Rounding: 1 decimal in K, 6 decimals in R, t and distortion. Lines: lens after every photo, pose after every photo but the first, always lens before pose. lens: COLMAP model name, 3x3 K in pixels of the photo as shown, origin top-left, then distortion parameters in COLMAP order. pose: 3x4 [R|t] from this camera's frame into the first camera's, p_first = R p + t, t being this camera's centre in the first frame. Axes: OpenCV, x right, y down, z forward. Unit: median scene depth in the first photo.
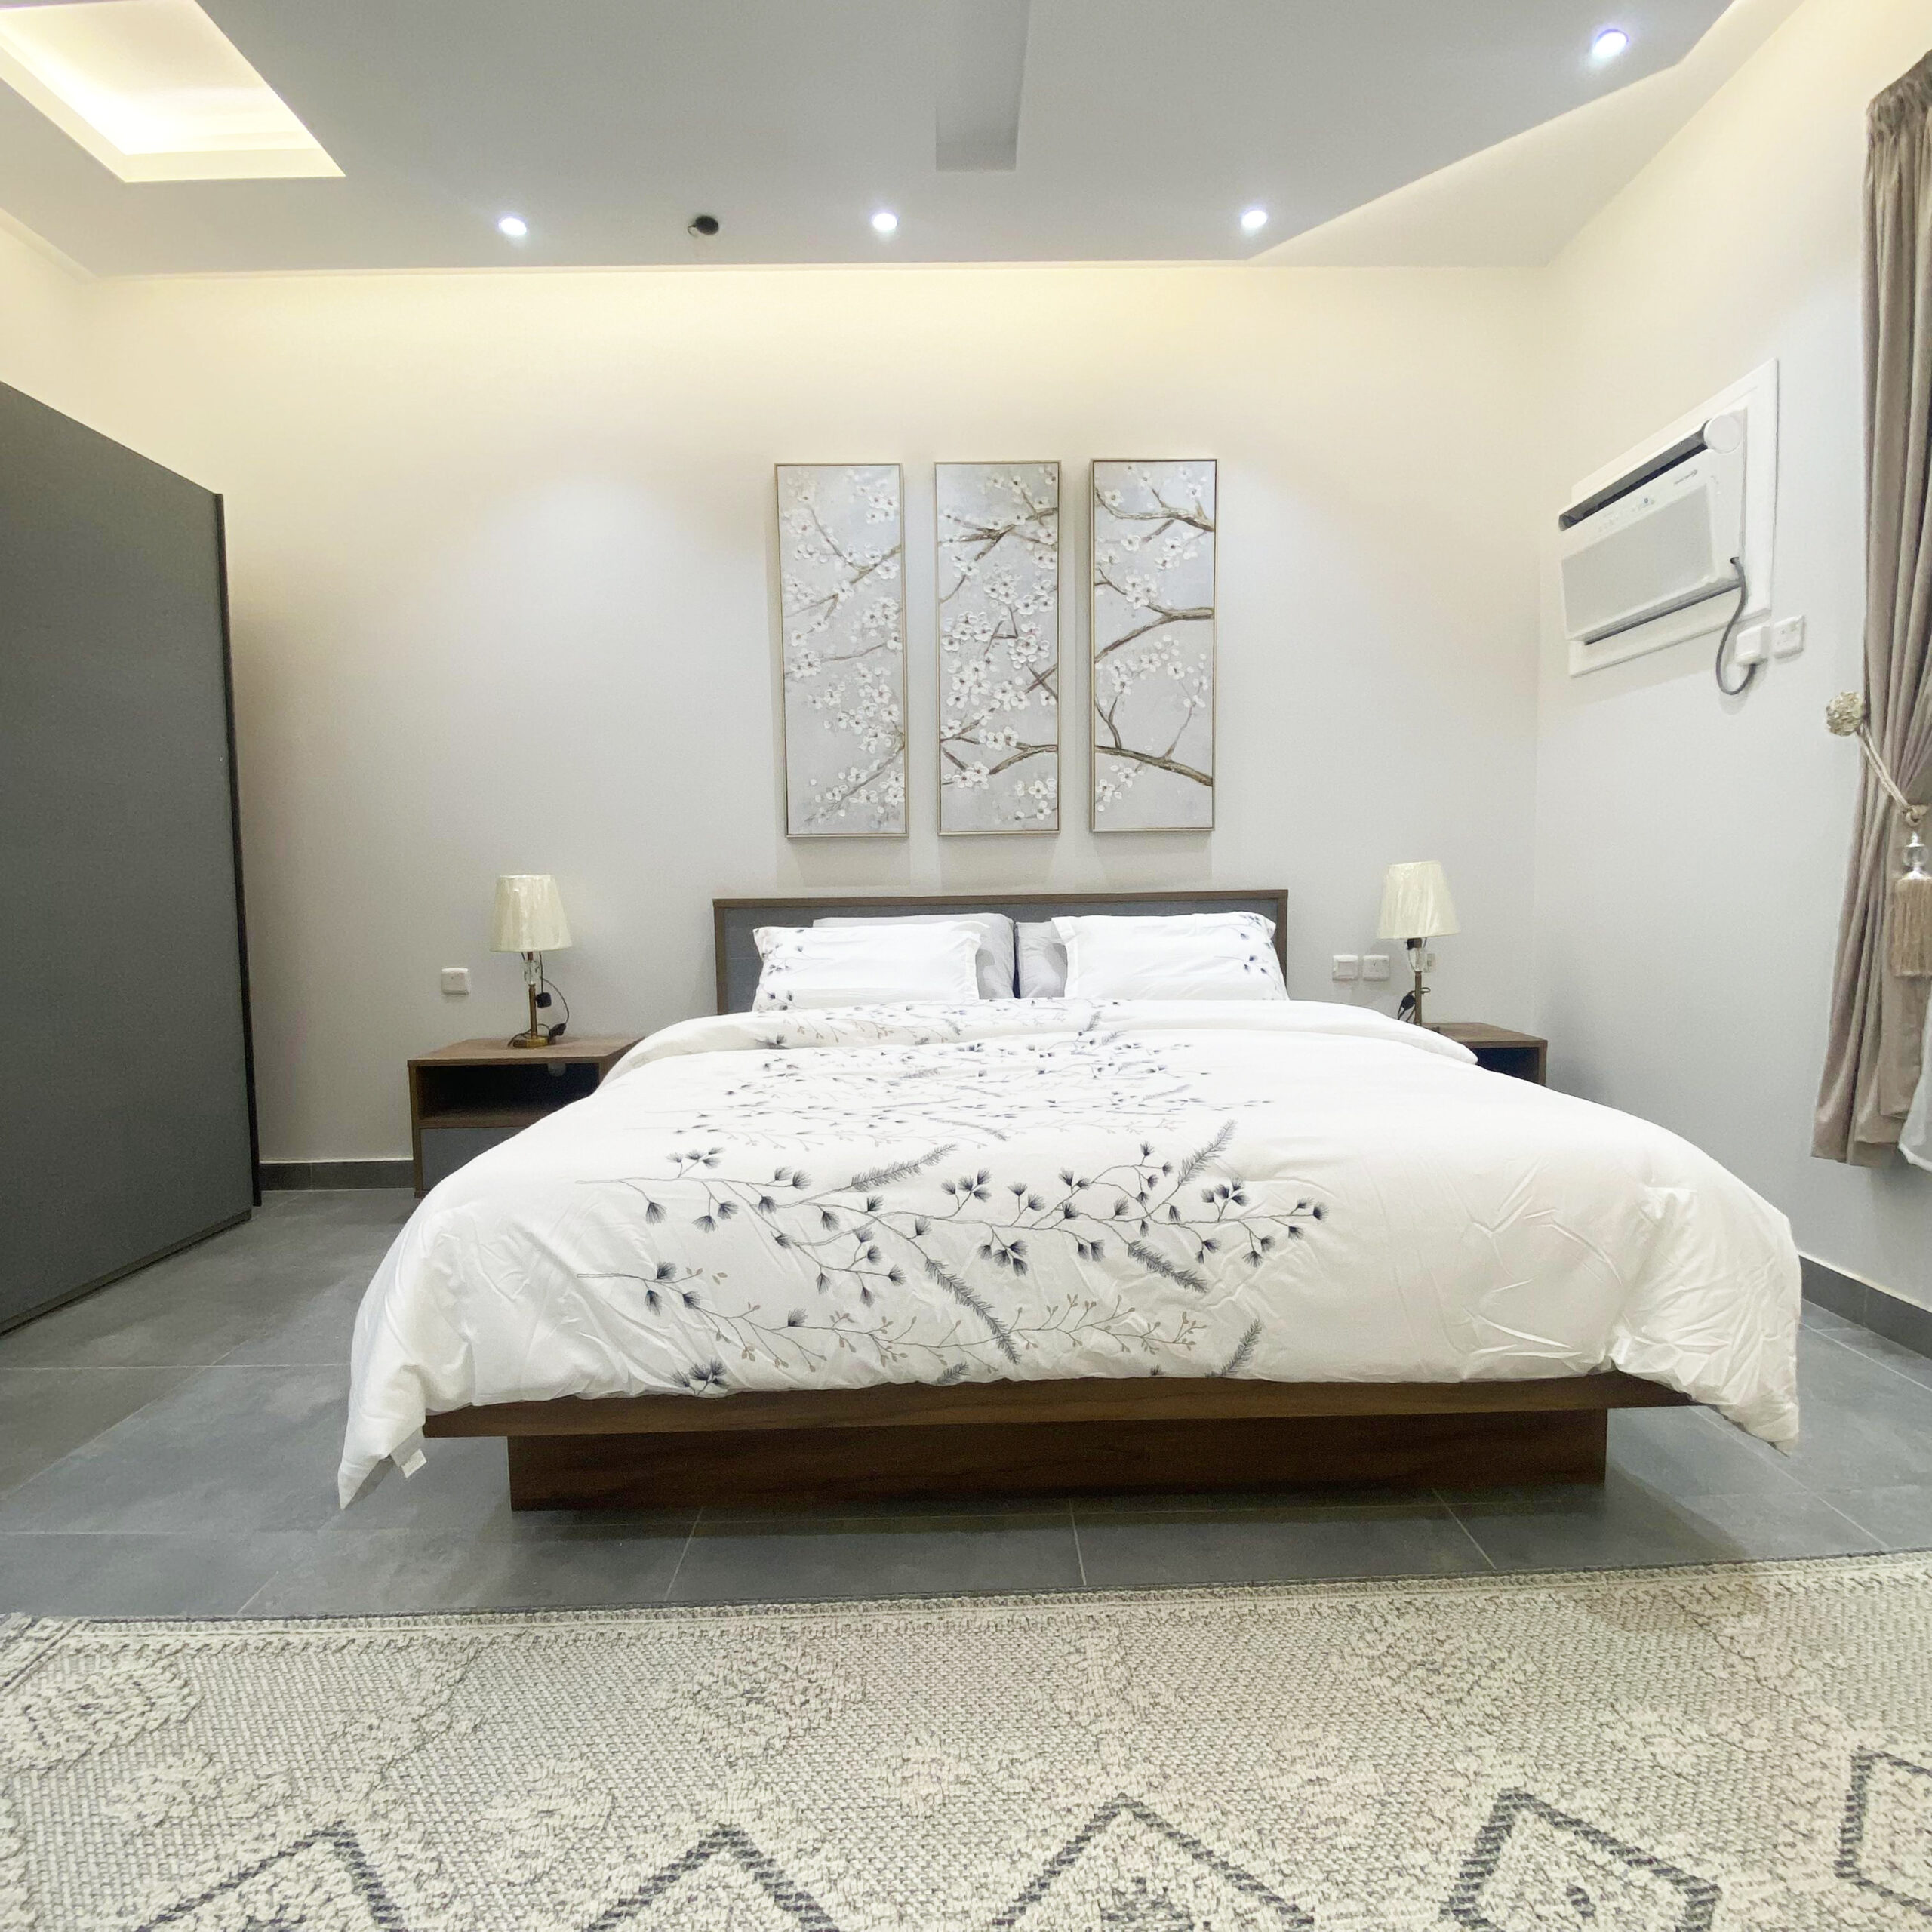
lens RADIAL K [[1028.1, 0, 966.0], [0, 1028.1, 966.0], [0, 0, 1]] dist [0.092068, -0.094769]
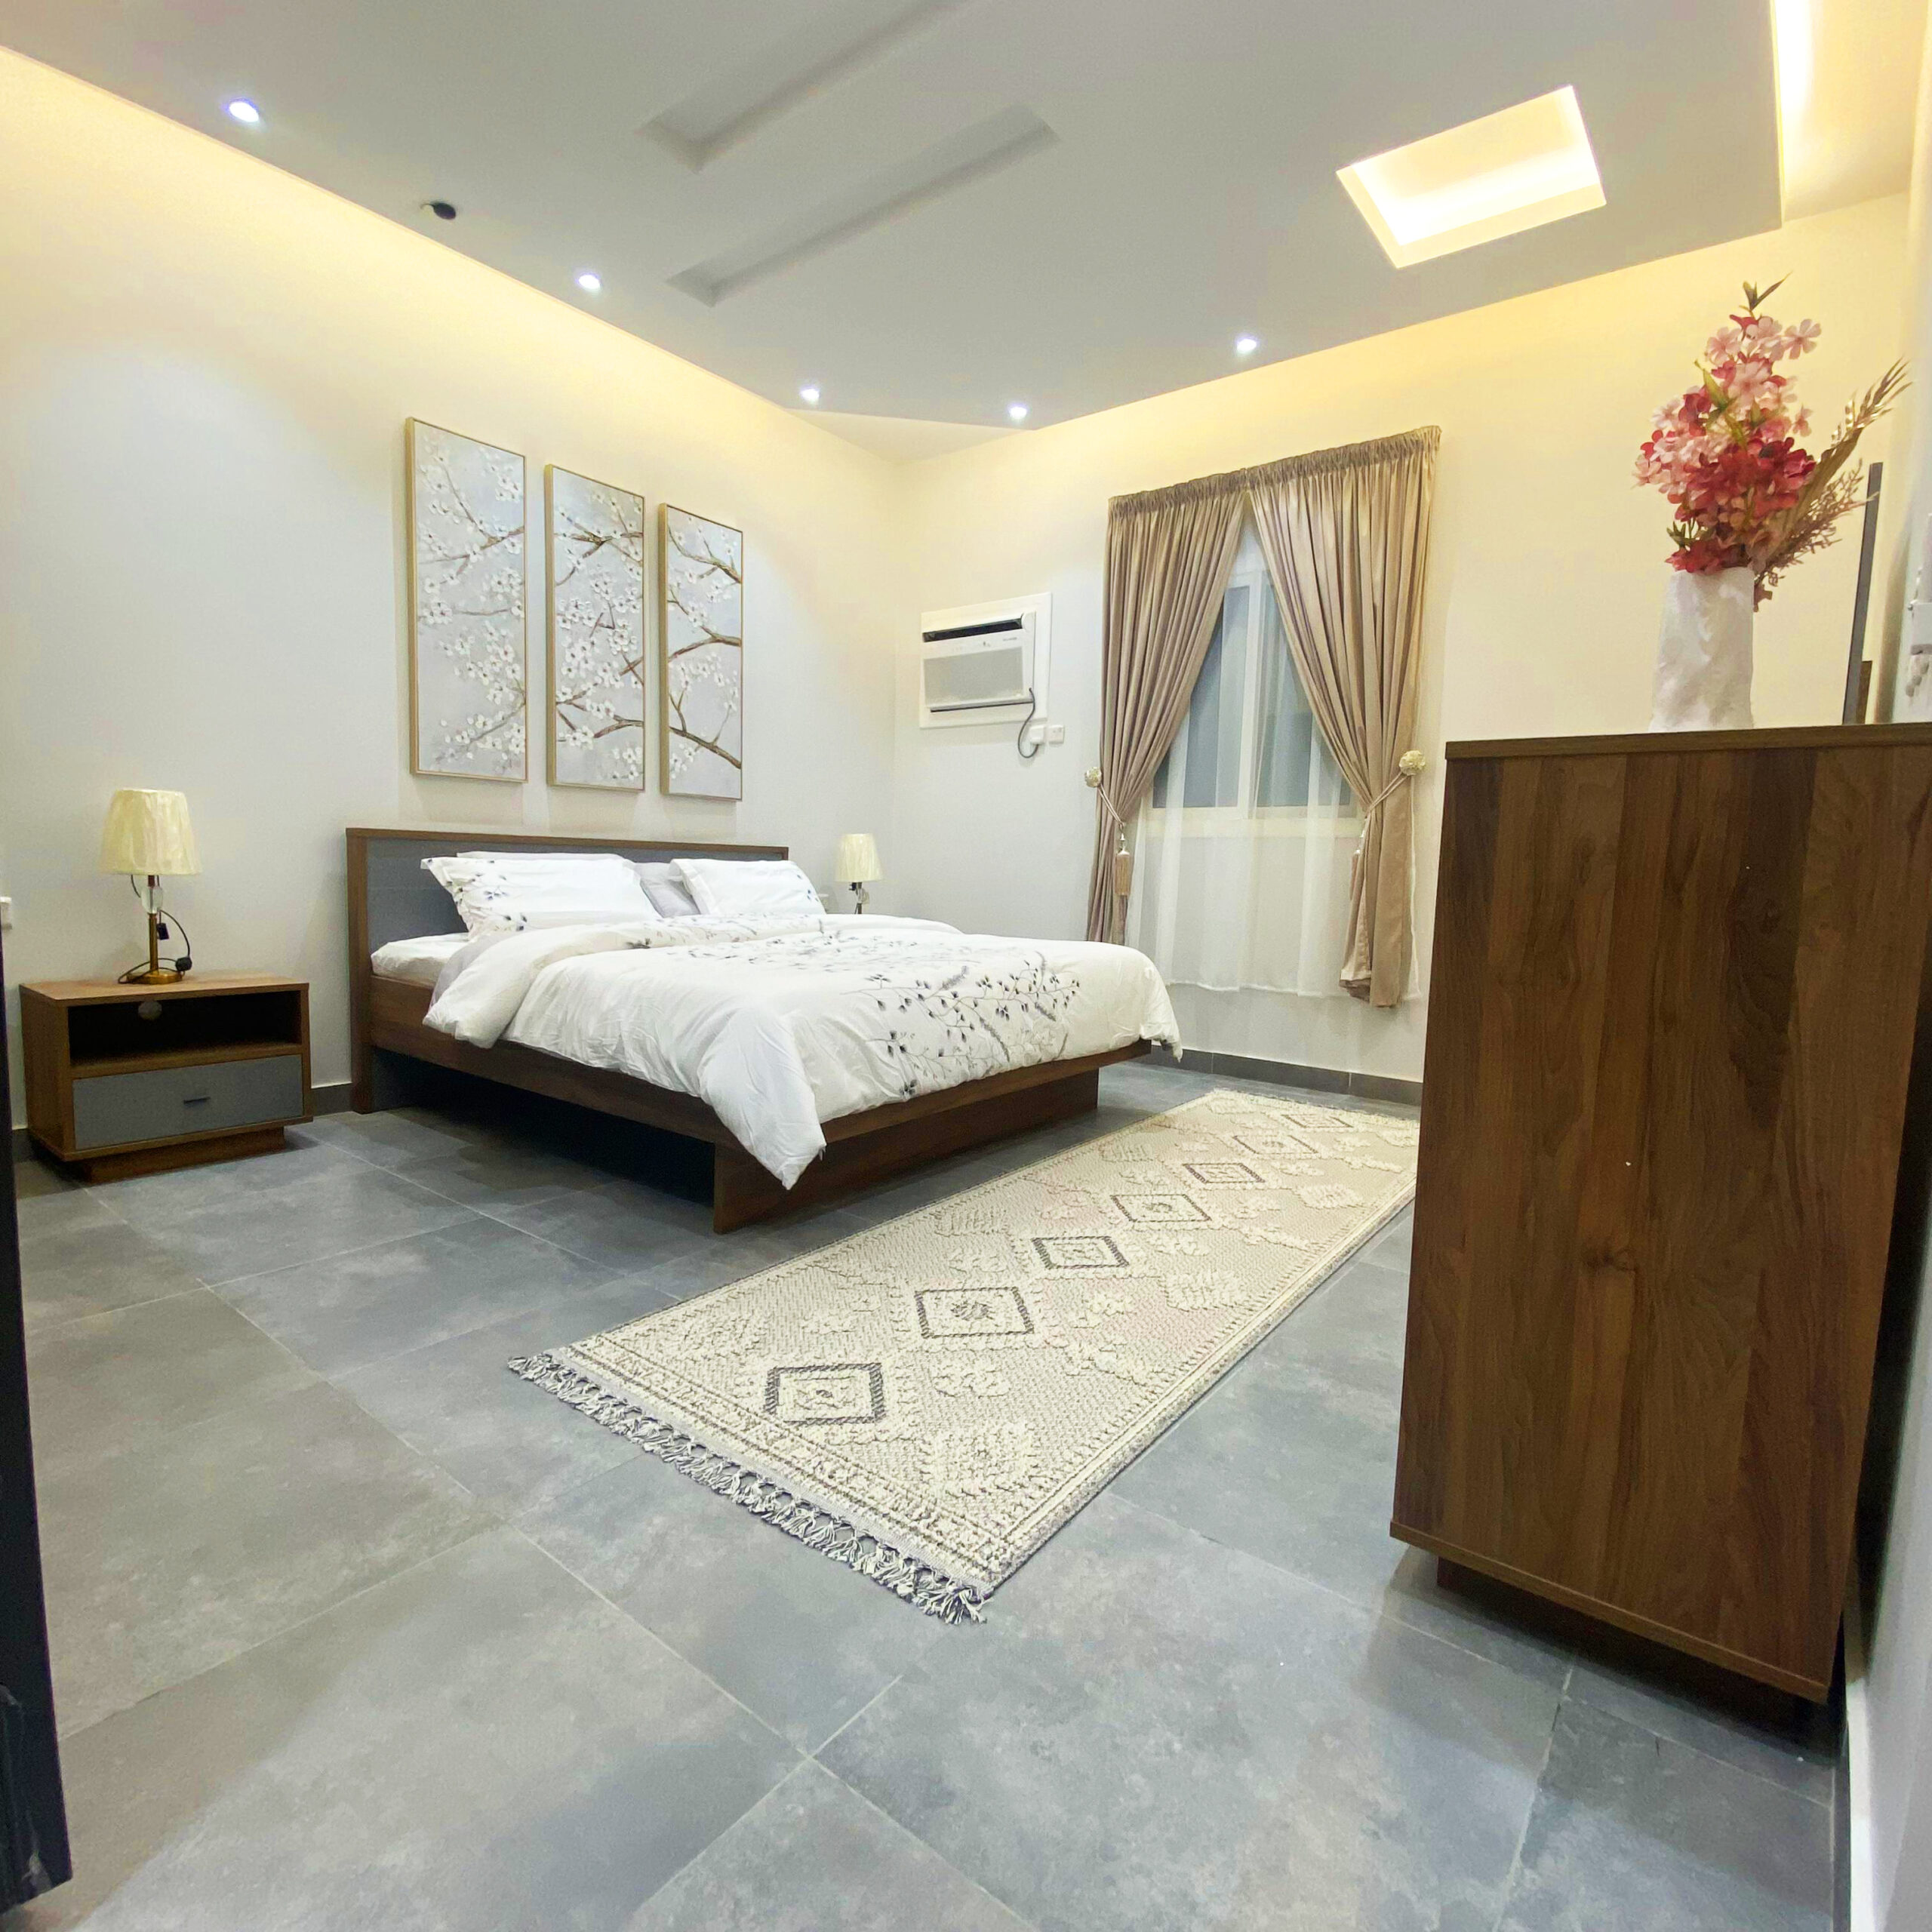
lens RADIAL K [[1028.1, 0, 966.0], [0, 1028.1, 966.0], [0, 0, 1]] dist [0.092068, -0.094769]
pose [[0.625784, -0.044986, 0.778698, -0.674838], [0.022022, 0.998956, 0.040012, 0.041580], [-0.779686, -0.007890, 0.626122, -0.101770]]
